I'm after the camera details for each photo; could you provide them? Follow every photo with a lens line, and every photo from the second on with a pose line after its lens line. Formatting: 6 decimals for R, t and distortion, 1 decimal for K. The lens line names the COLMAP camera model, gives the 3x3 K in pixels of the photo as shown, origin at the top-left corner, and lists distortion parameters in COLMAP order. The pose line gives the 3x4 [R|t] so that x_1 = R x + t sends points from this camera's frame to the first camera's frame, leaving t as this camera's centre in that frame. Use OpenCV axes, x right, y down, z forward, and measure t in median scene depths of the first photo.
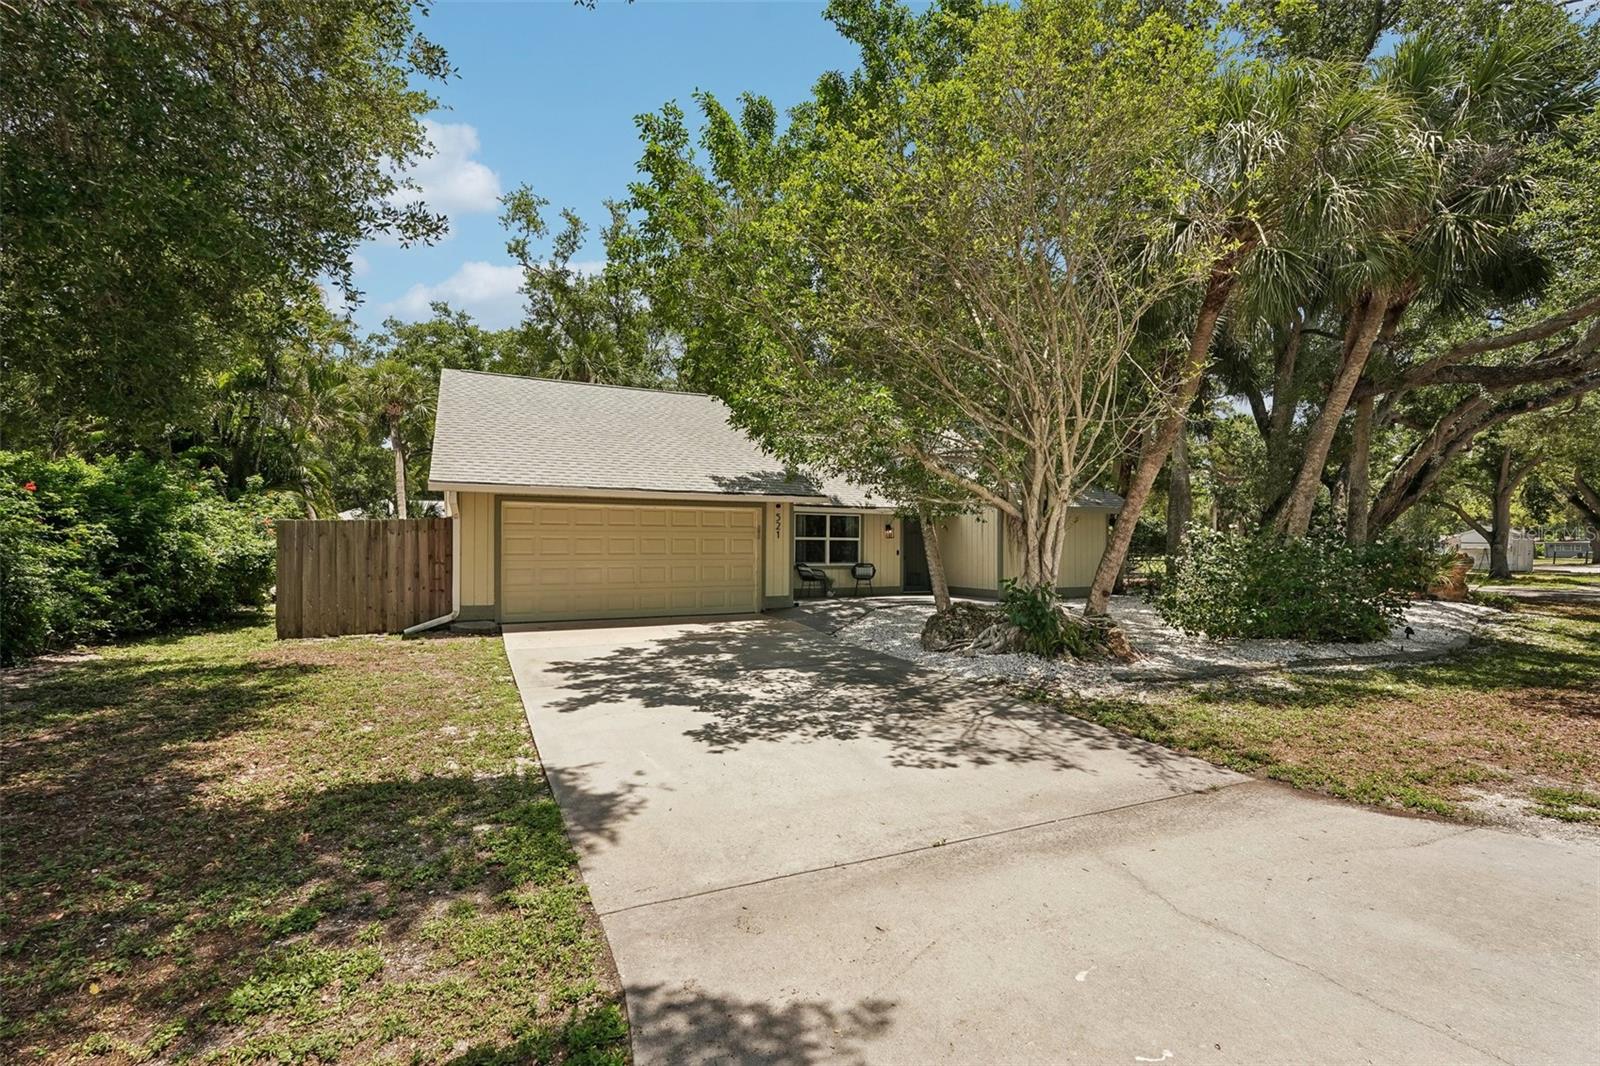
lens RADIAL K [[713.6, 0, 800.0], [0, 713.6, 533.0], [0, 0, 1]] dist [0.000421, 0.000741]
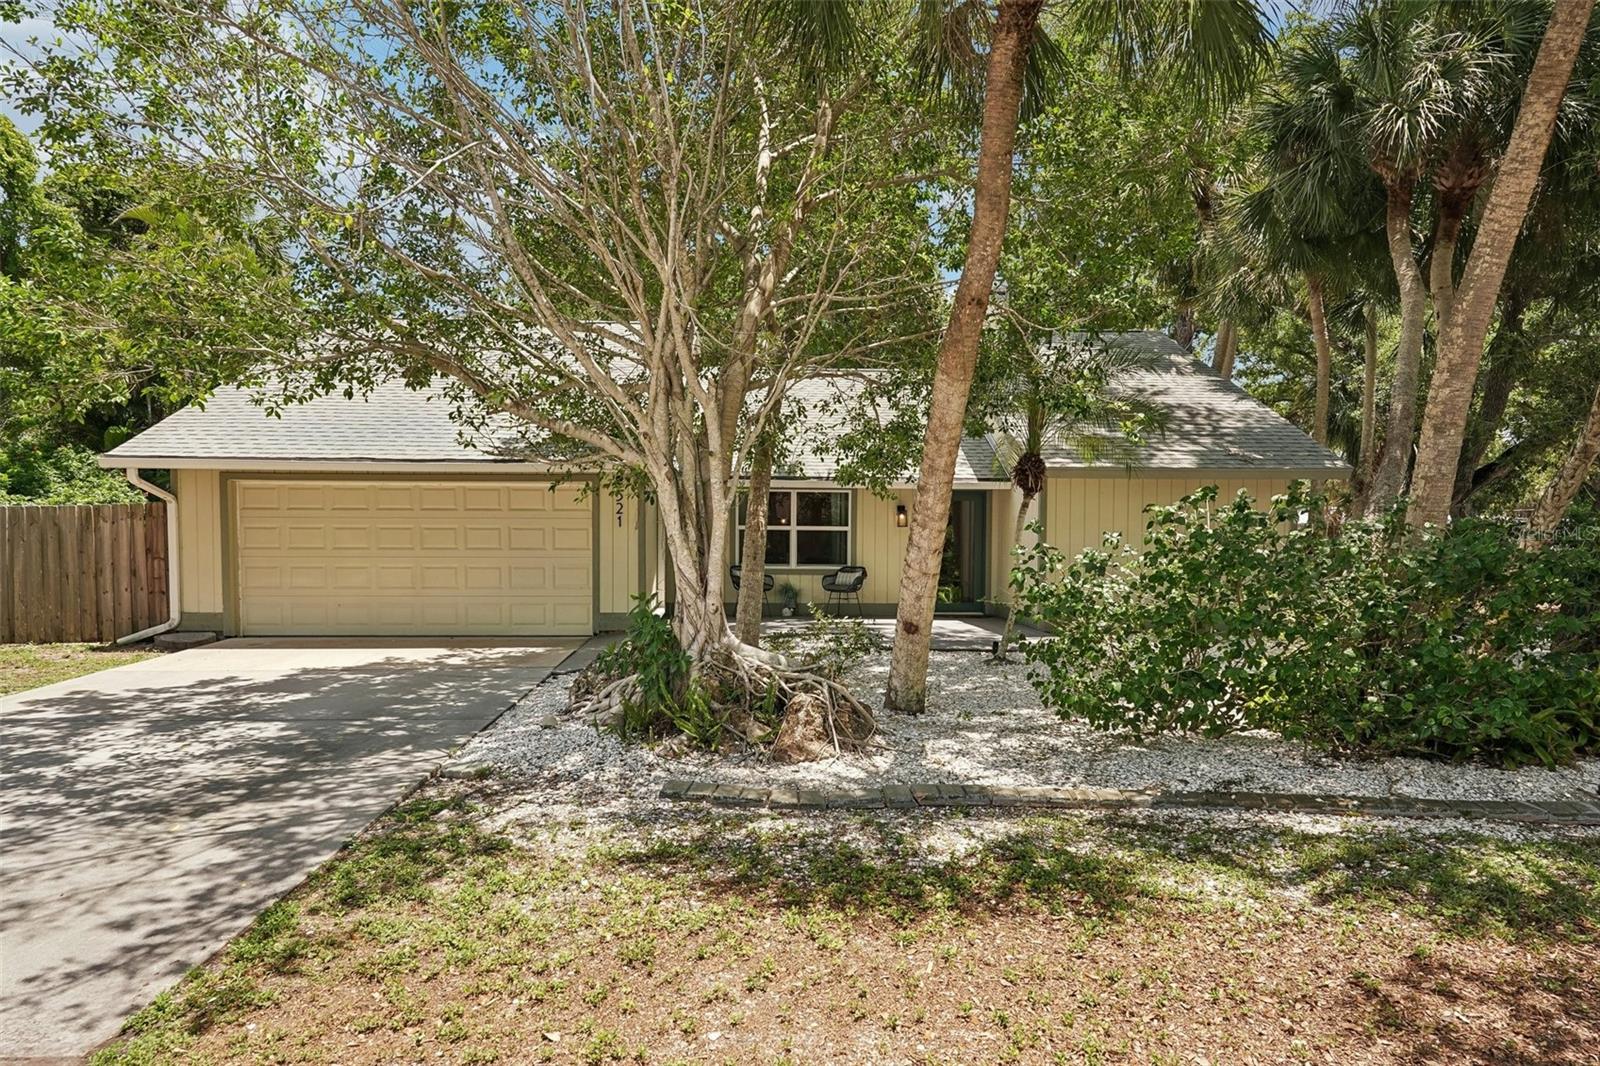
lens RADIAL K [[961.5, 0, 800.0], [0, 961.5, 533.0], [0, 0, 1]] dist [-0.000966, 0.000303]
pose [[0.918129, -0.002270, -0.396276, 0.596921], [0.005632, 0.999957, 0.007320, 0.009578], [0.396242, -0.008952, 0.918102, 0.295960]]
